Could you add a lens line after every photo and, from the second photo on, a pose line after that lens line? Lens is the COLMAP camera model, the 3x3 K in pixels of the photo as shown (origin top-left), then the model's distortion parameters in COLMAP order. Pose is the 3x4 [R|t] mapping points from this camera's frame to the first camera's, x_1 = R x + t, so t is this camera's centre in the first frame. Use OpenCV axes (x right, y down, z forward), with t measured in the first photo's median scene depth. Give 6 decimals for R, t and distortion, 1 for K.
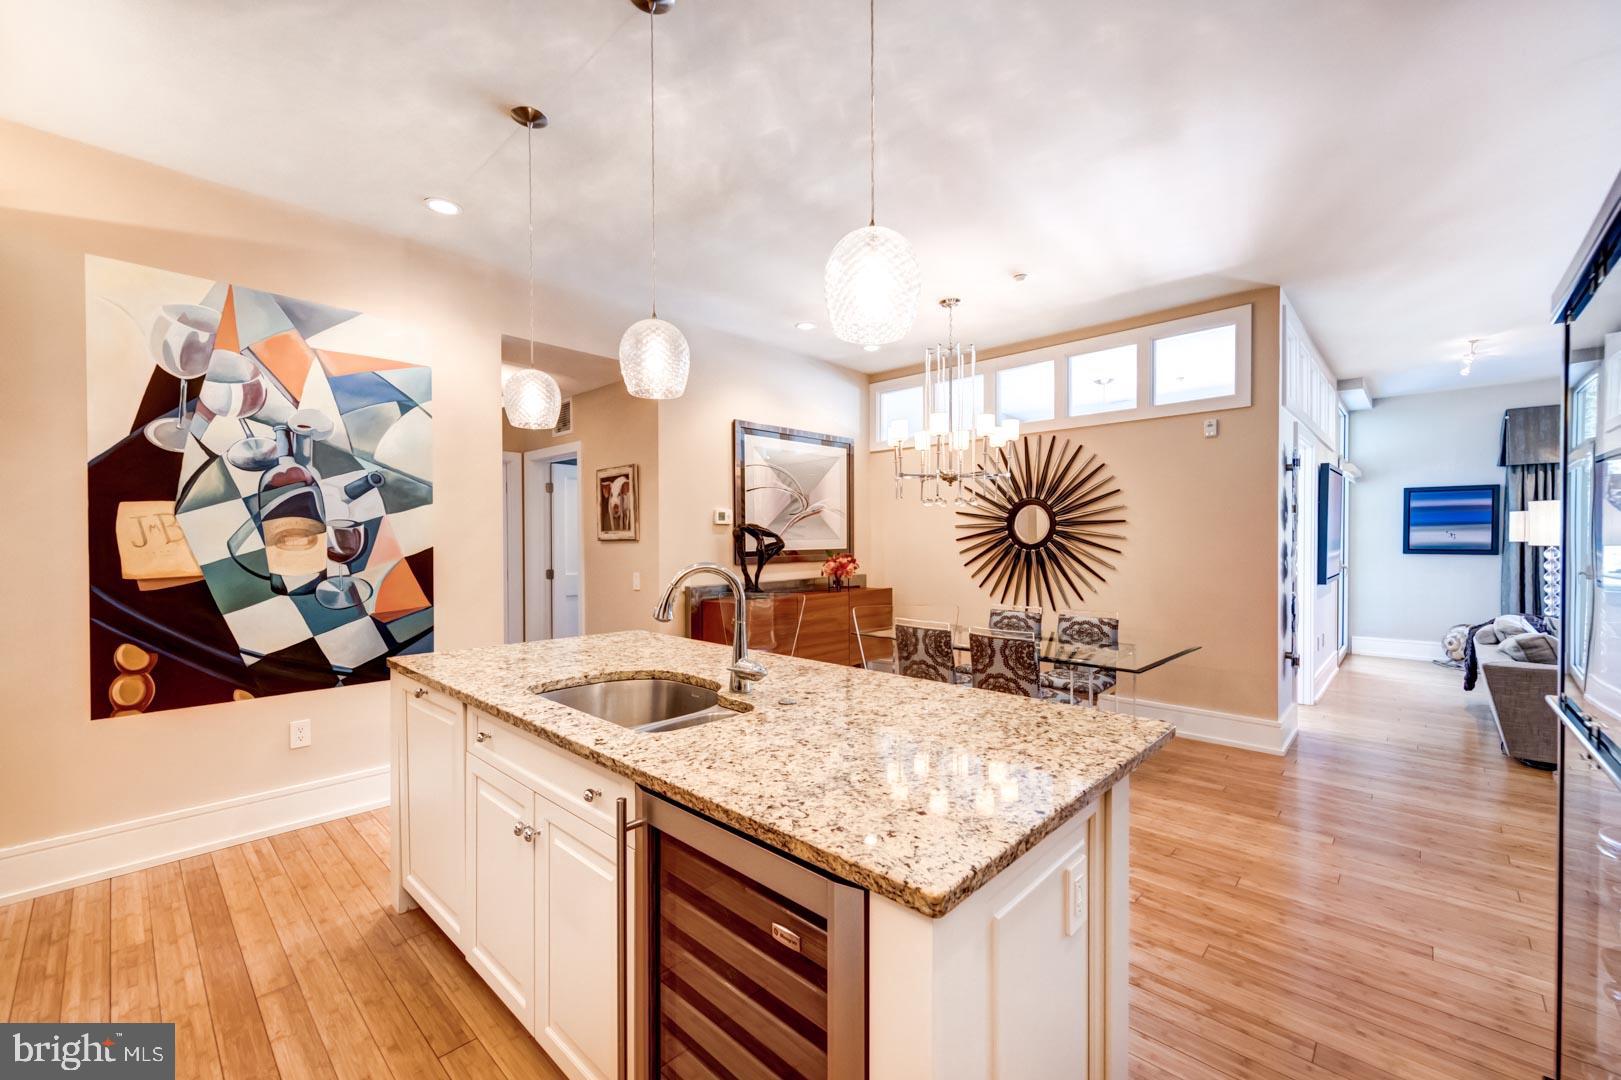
lens RADIAL K [[657.8, 0, 808.7], [0, 657.8, 543.7], [0, 0, 1]] dist [0.001108, 0.000057]
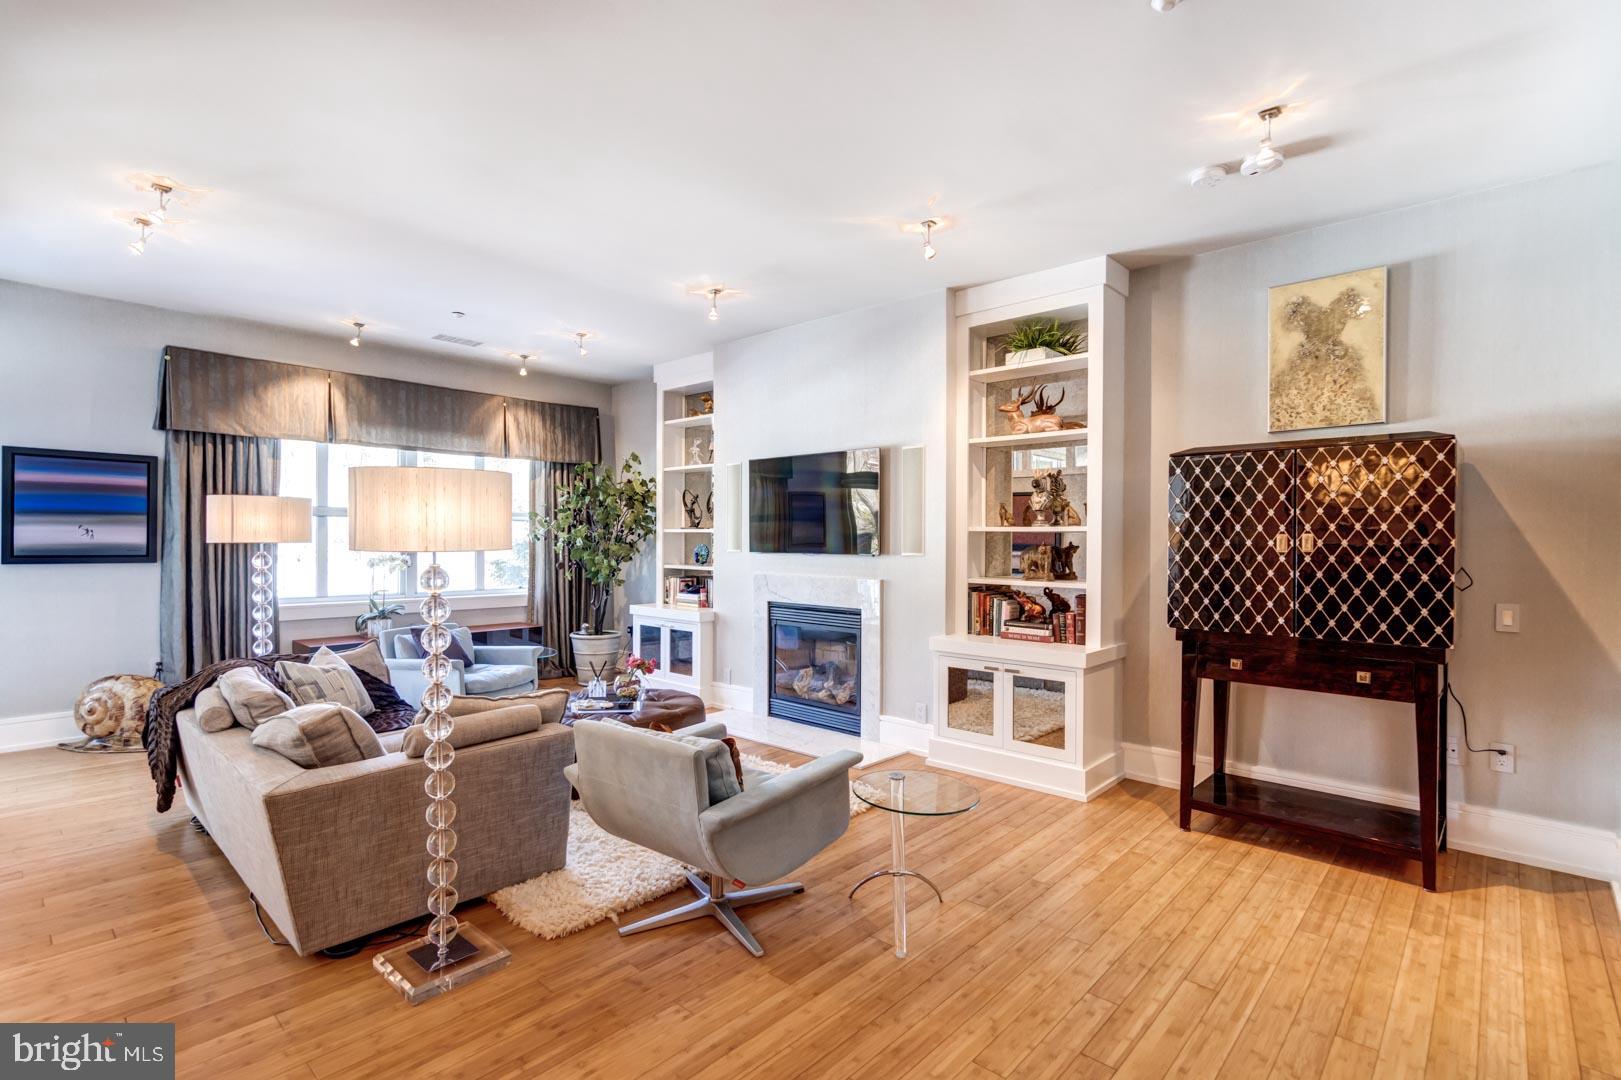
lens RADIAL K [[765.0, 0, 815.9], [0, 765.0, 542.1], [0, 0, 1]] dist [0.004375, 0.000020]
pose [[-0.017740, -0.006111, 0.999824, 0.265612], [0.007235, 0.999954, 0.006240, -0.003582], [-0.999816, 0.007345, -0.017695, 0.354605]]
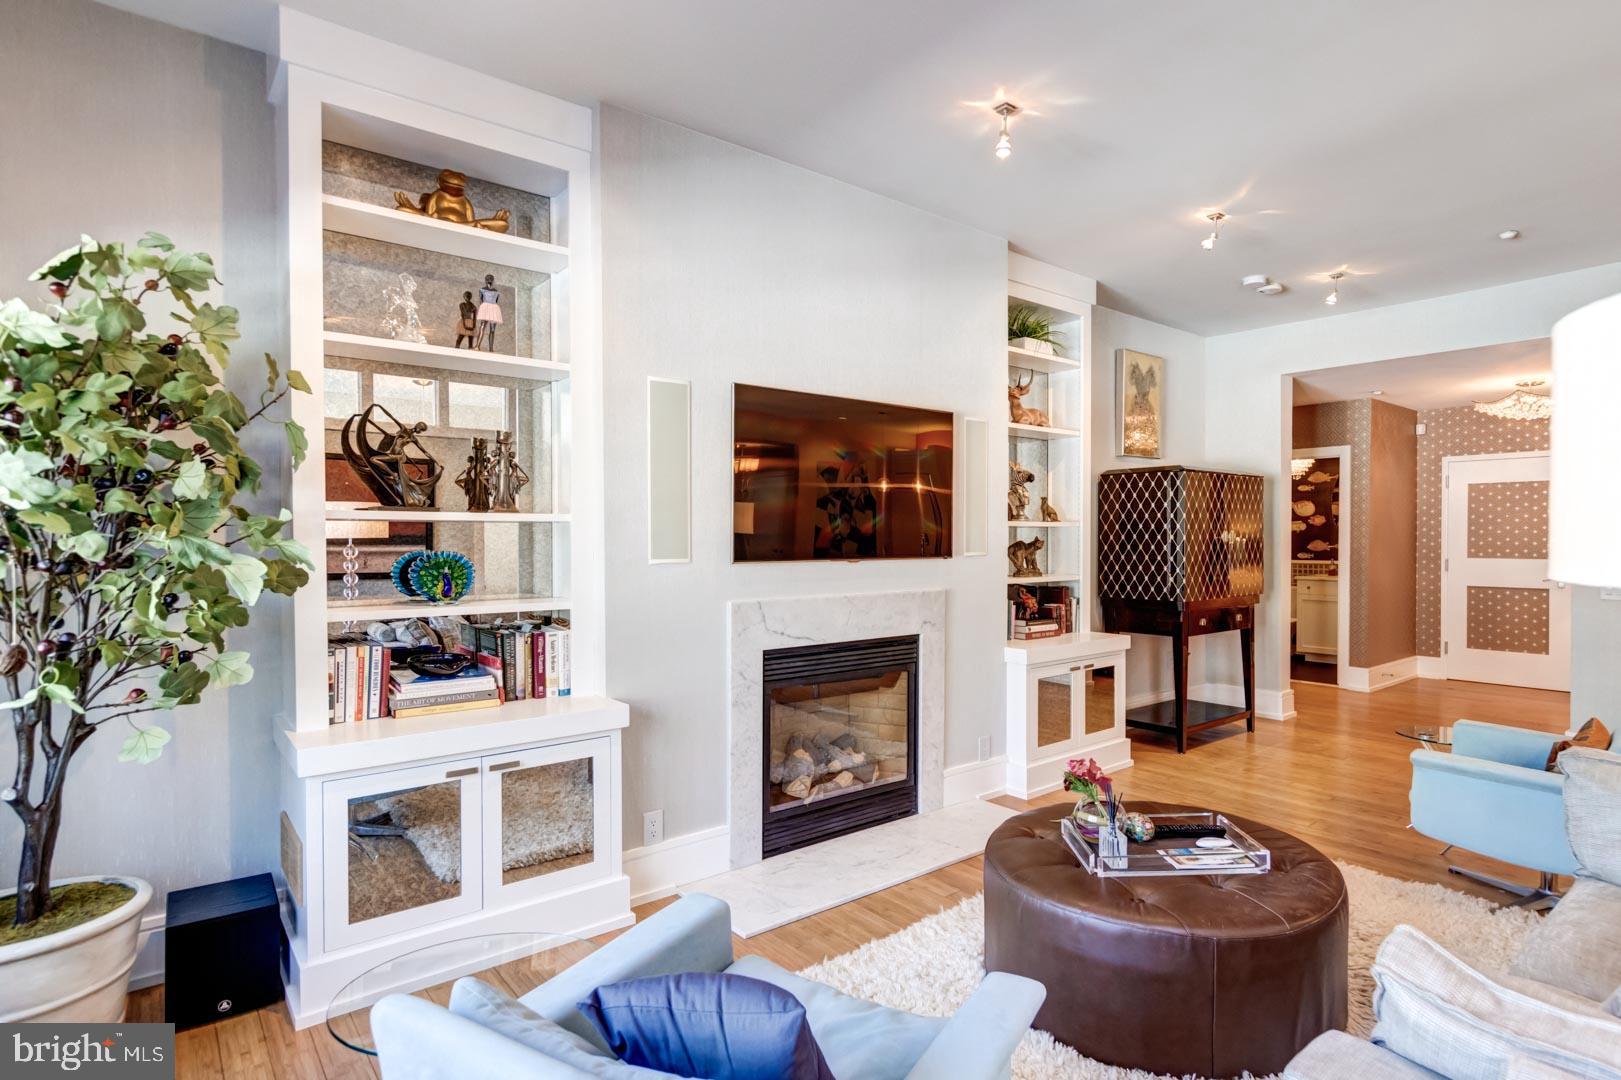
lens RADIAL K [[857.1, 0, 847.5], [0, 857.1, 543.7], [0, 0, 1]] dist [0.012483, 0.001130]
pose [[-0.994160, -0.003199, 0.107867, 0.994801], [-0.000666, 0.999723, 0.023512, -0.009643], [-0.107912, 0.023303, -0.993887, 0.890444]]
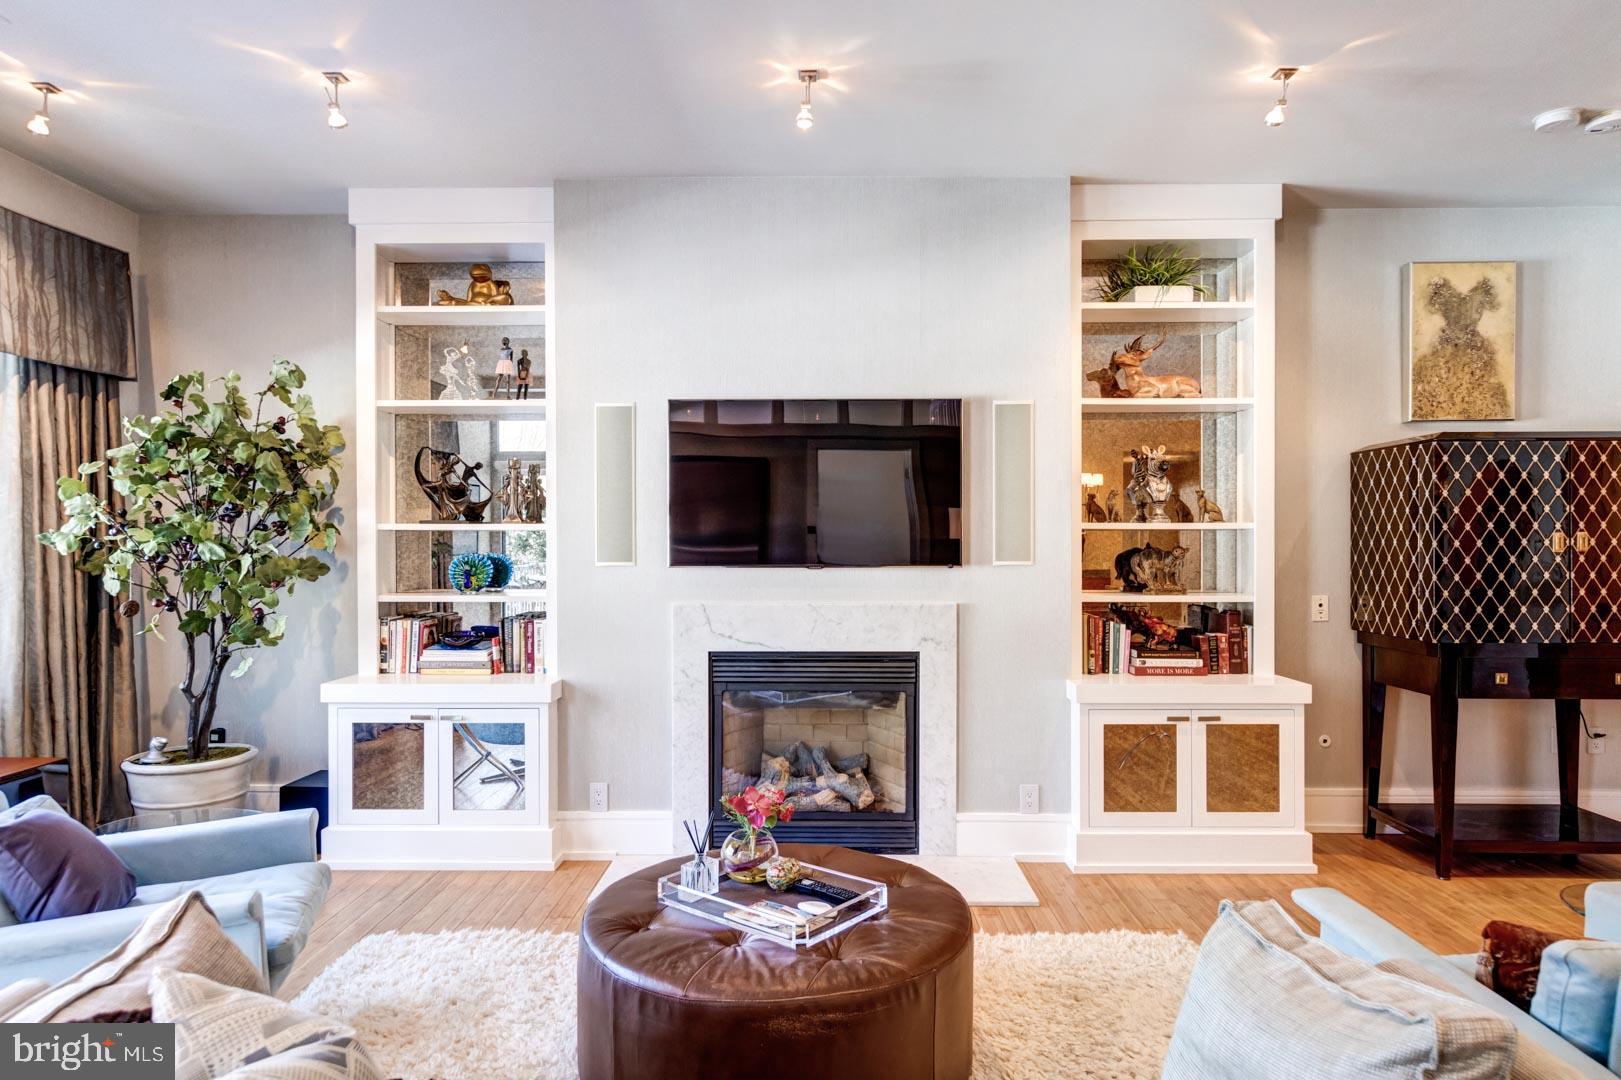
lens RADIAL K [[945.8, 0, 810.9], [0, 945.8, 545.3], [0, 0, 1]] dist [0.009790, -0.001997]
pose [[-0.673300, -0.004338, 0.739357, 0.620451], [0.009552, 0.999848, 0.014565, -0.008077], [-0.739308, 0.016869, -0.673156, 0.735923]]
